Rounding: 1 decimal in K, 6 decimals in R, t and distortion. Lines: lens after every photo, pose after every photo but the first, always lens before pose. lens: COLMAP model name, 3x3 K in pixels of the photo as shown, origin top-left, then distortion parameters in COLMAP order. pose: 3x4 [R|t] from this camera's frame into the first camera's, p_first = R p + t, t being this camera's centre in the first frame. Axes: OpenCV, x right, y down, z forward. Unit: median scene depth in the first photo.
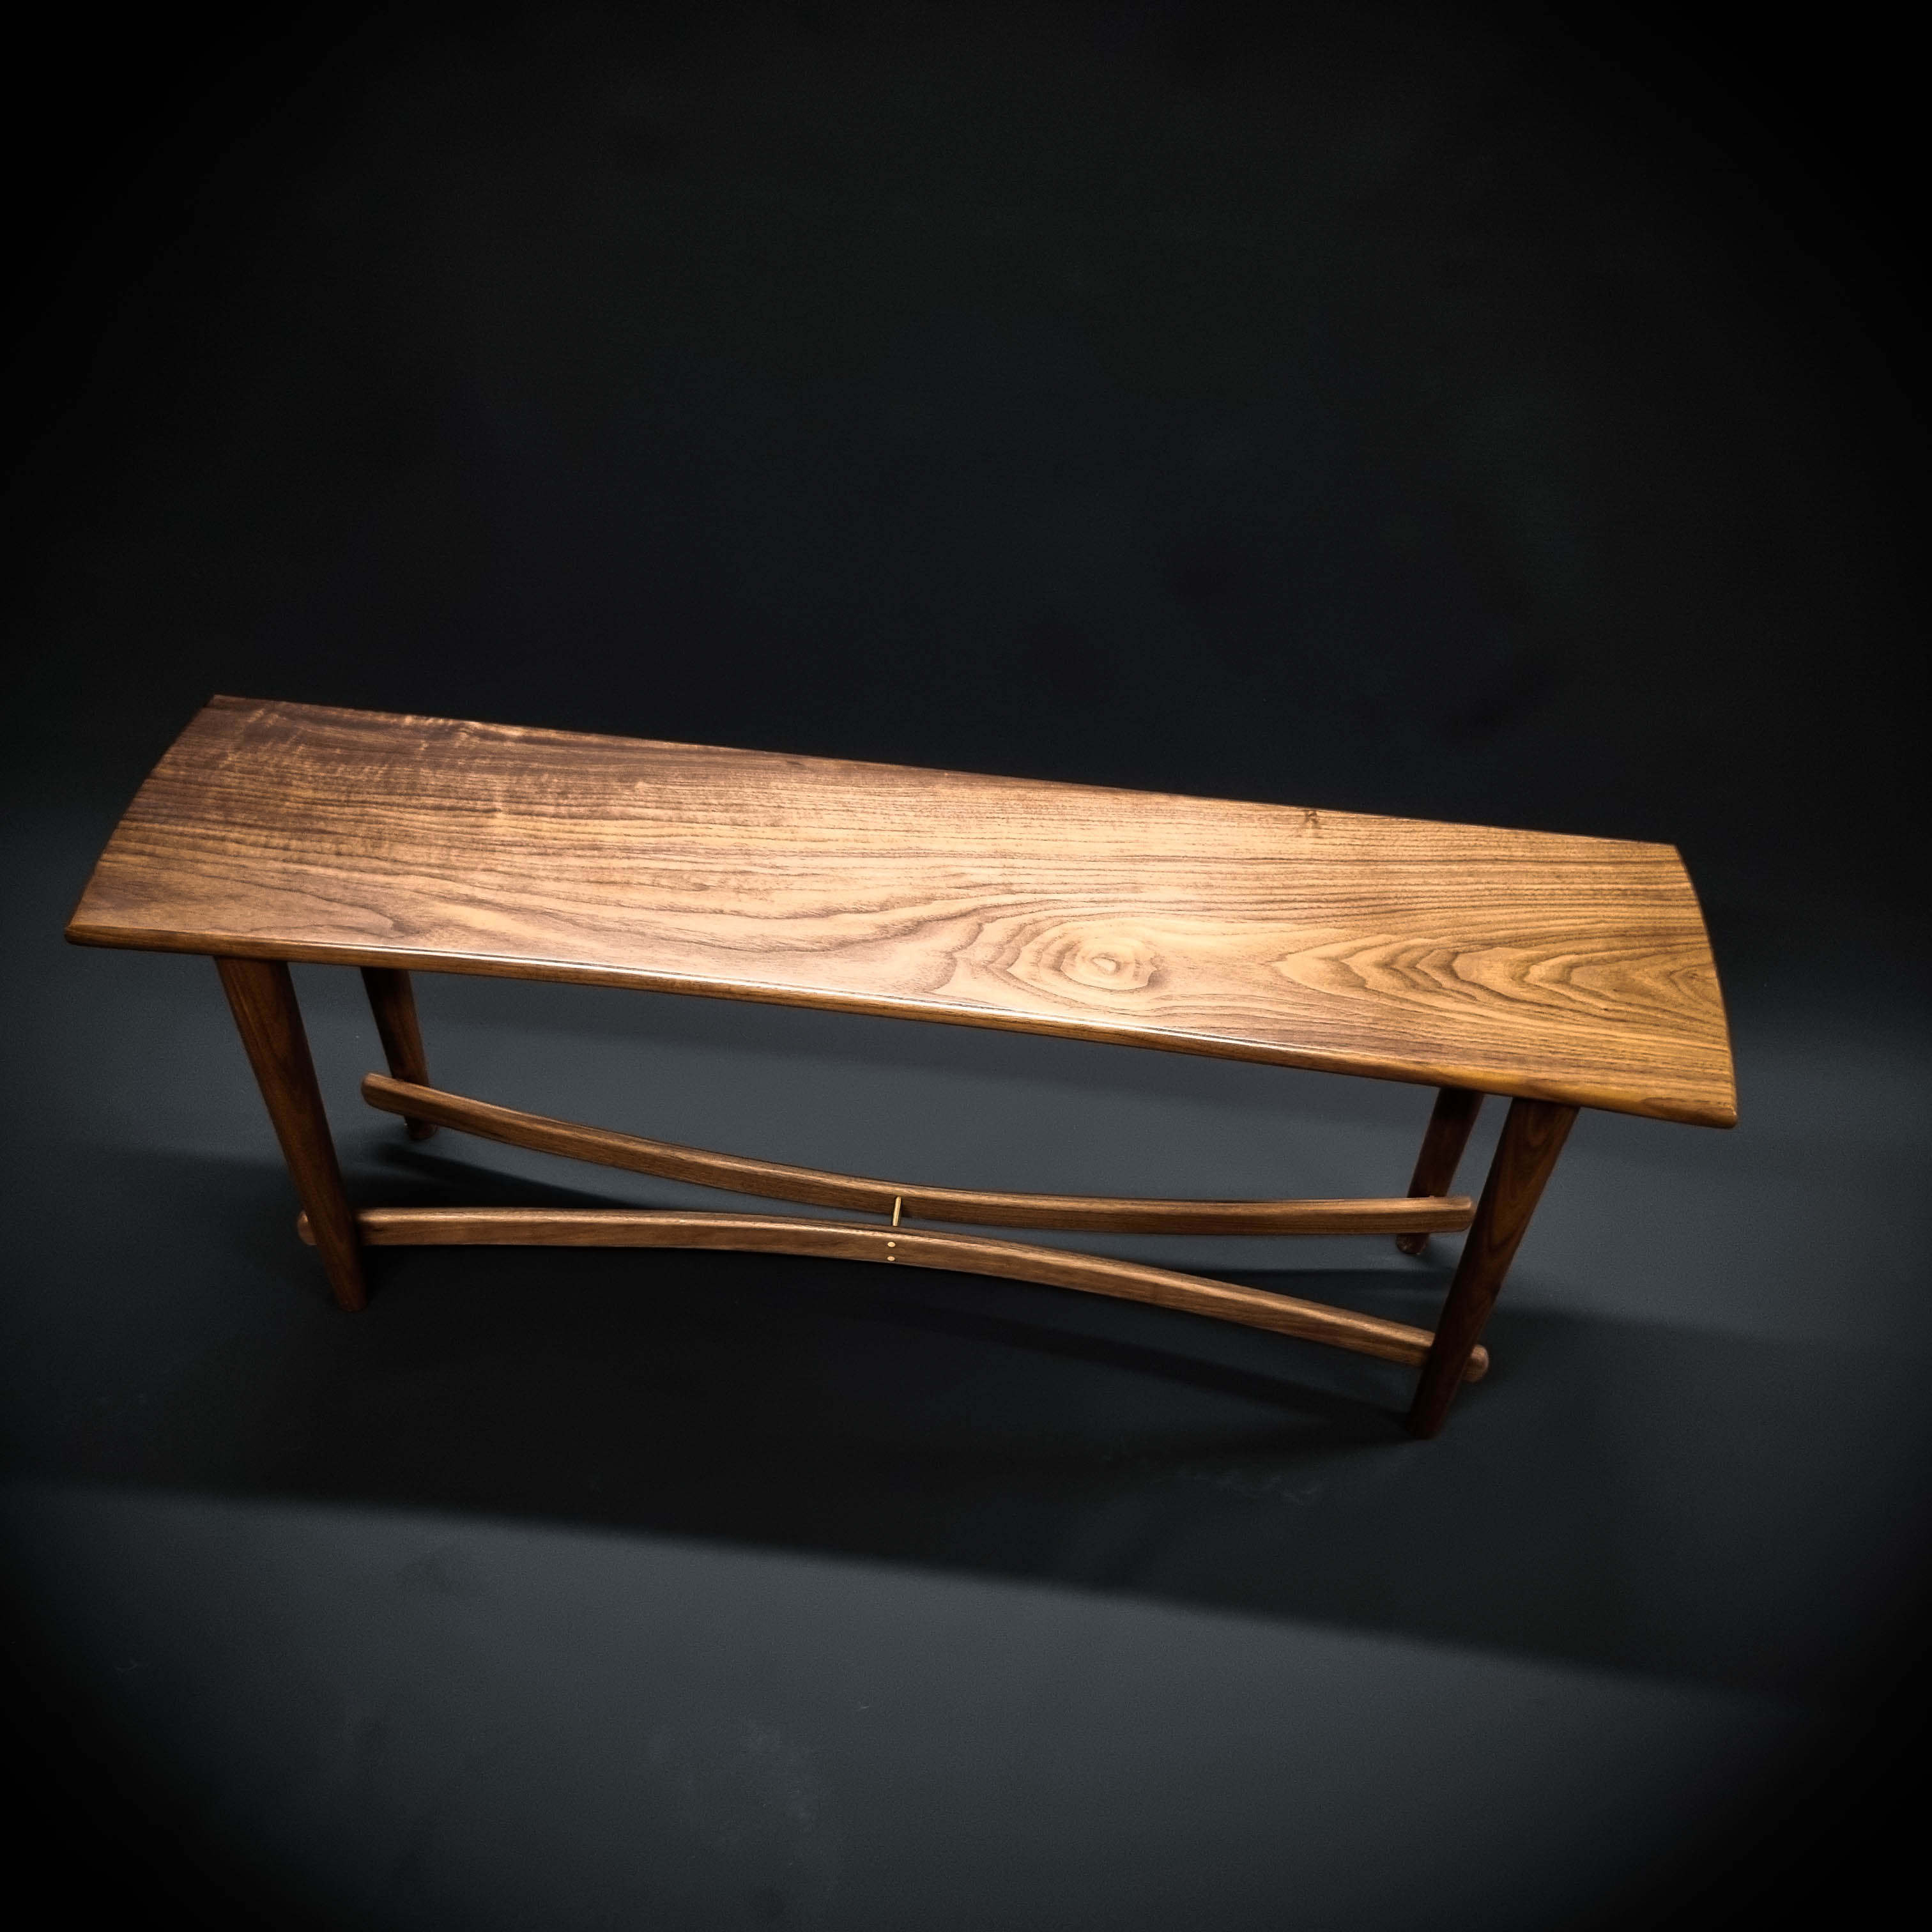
lens RADIAL K [[1953.8, 0, 966.0], [0, 1953.8, 966.0], [0, 0, 1]] dist [0.021838, 0.002560]
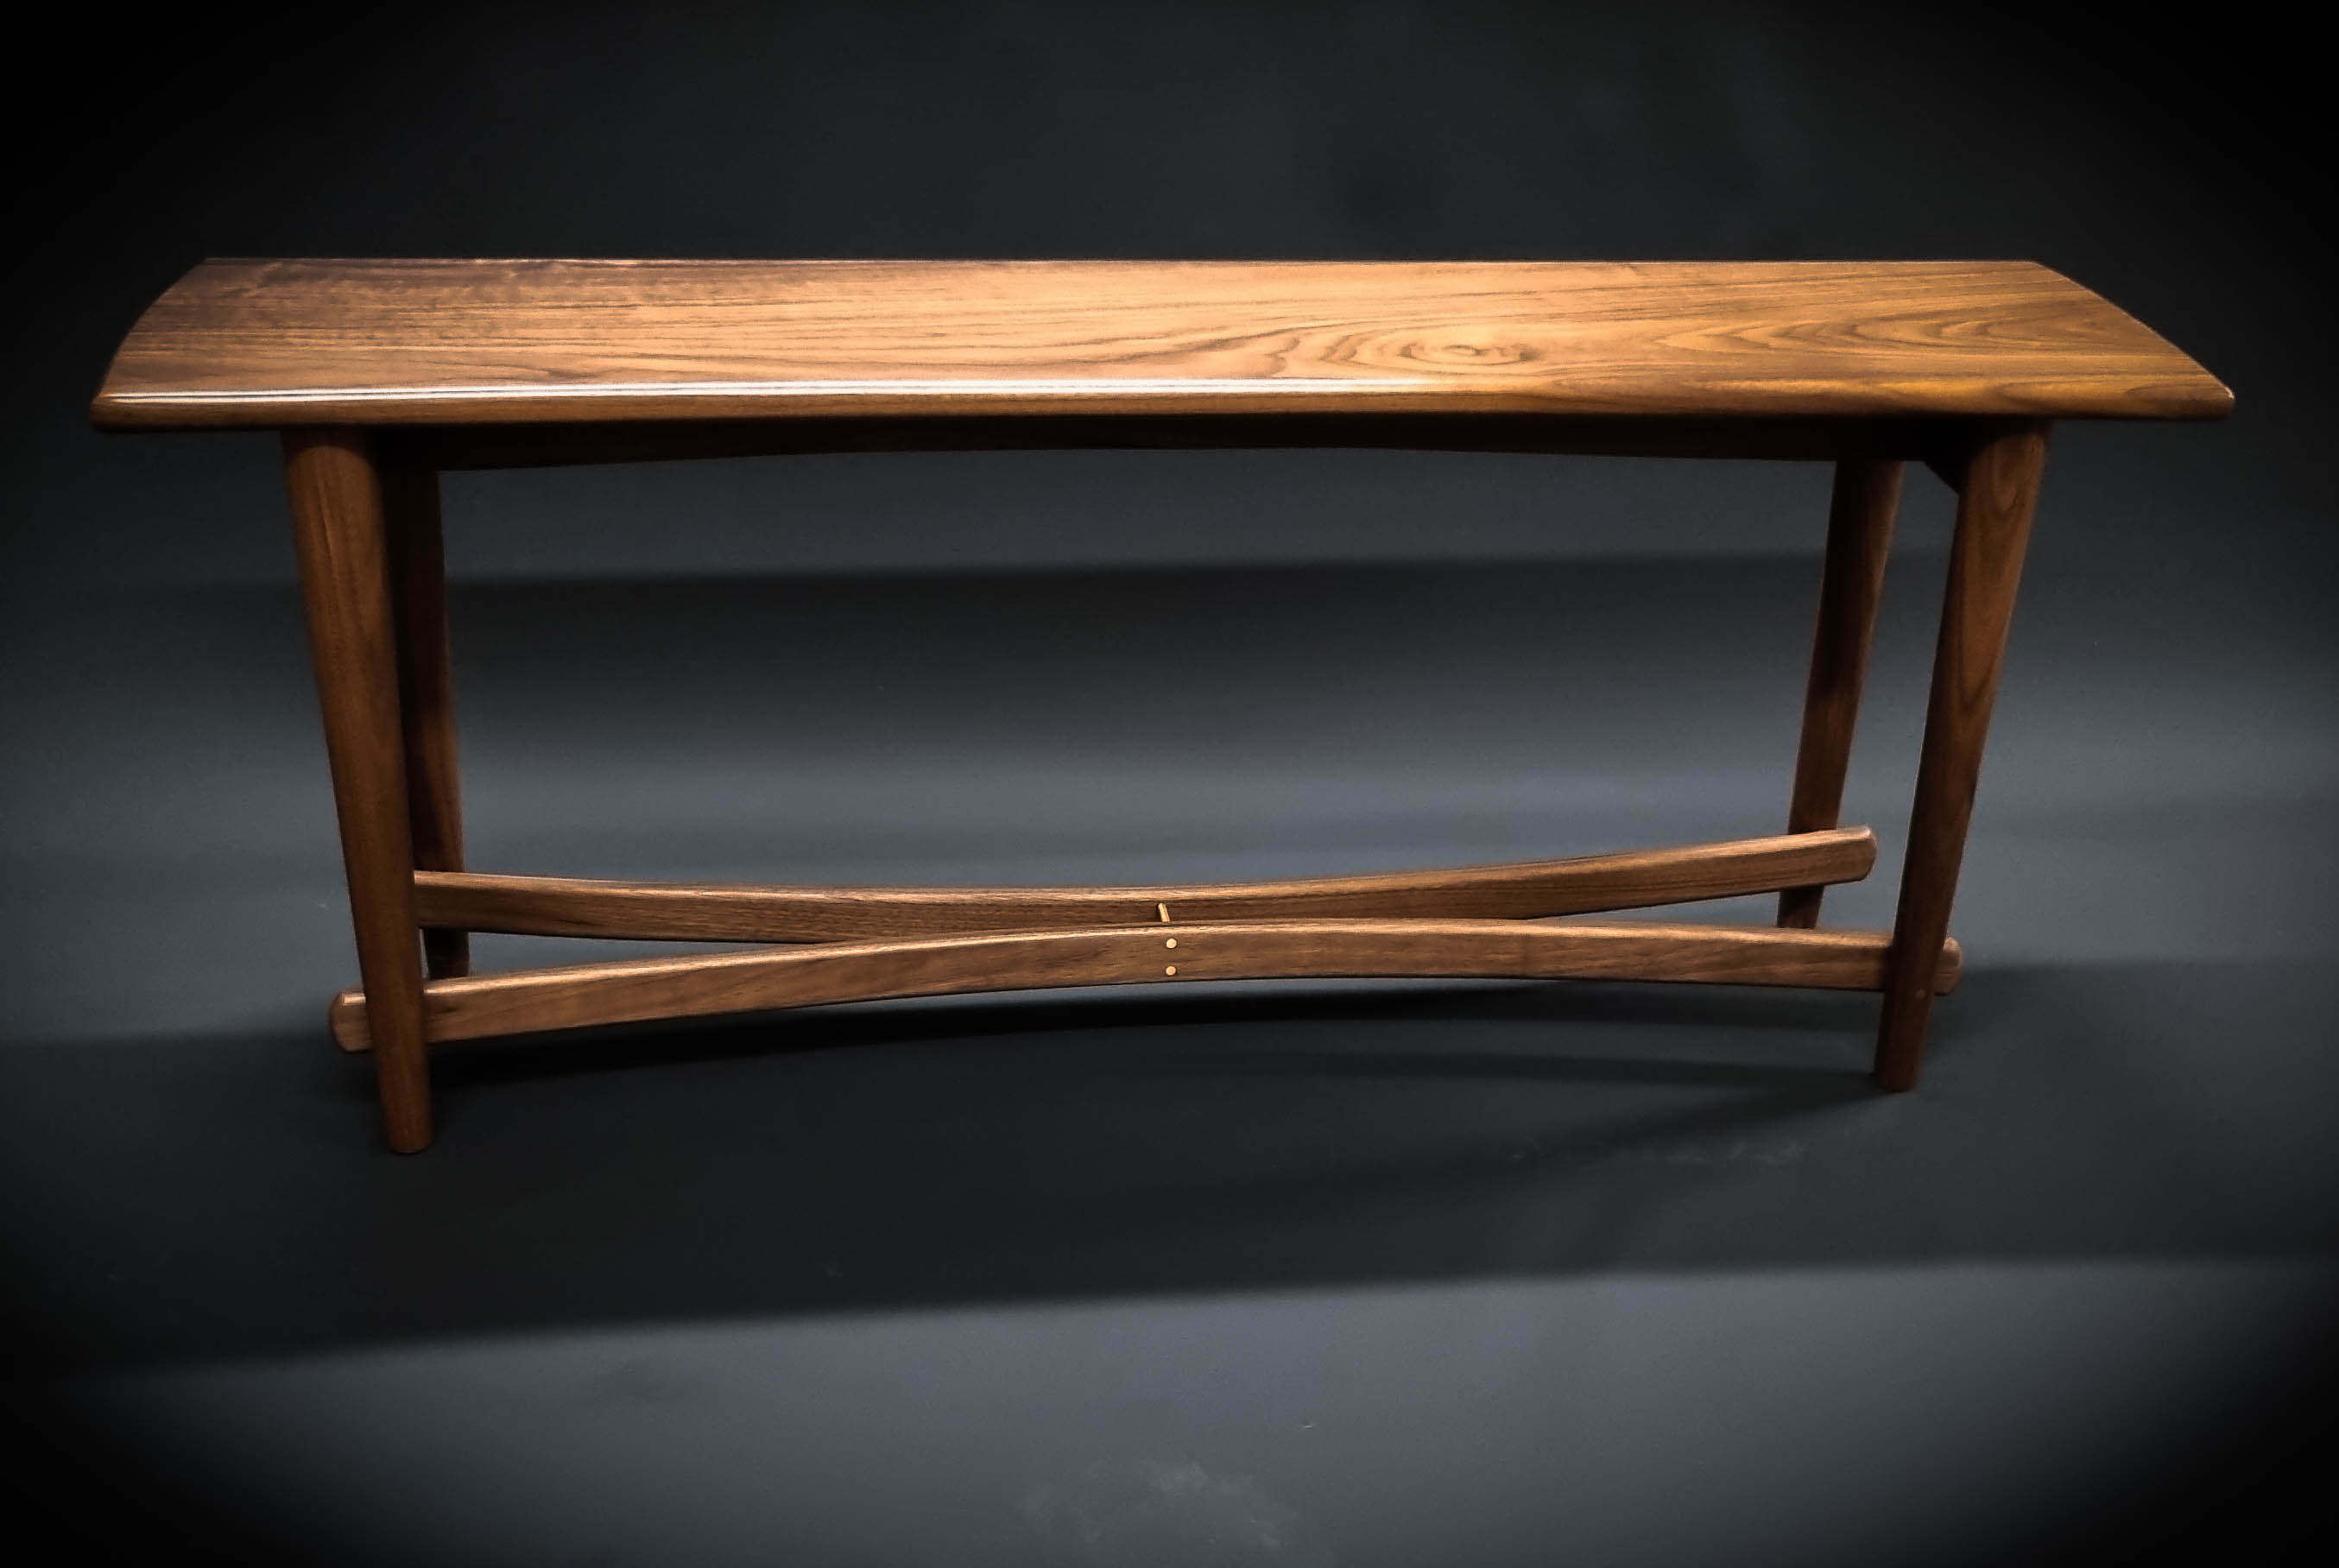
lens RADIAL K [[2630.7, 0, 1221.3], [0, 2630.7, 793.7], [0, 0, 1]] dist [0.011371, 0.039084]
pose [[0.969768, -0.111385, 0.217127, -0.263617], [0.174466, 0.938567, -0.297746, 0.446931], [-0.170623, 0.326626, 0.929625, 0.066496]]
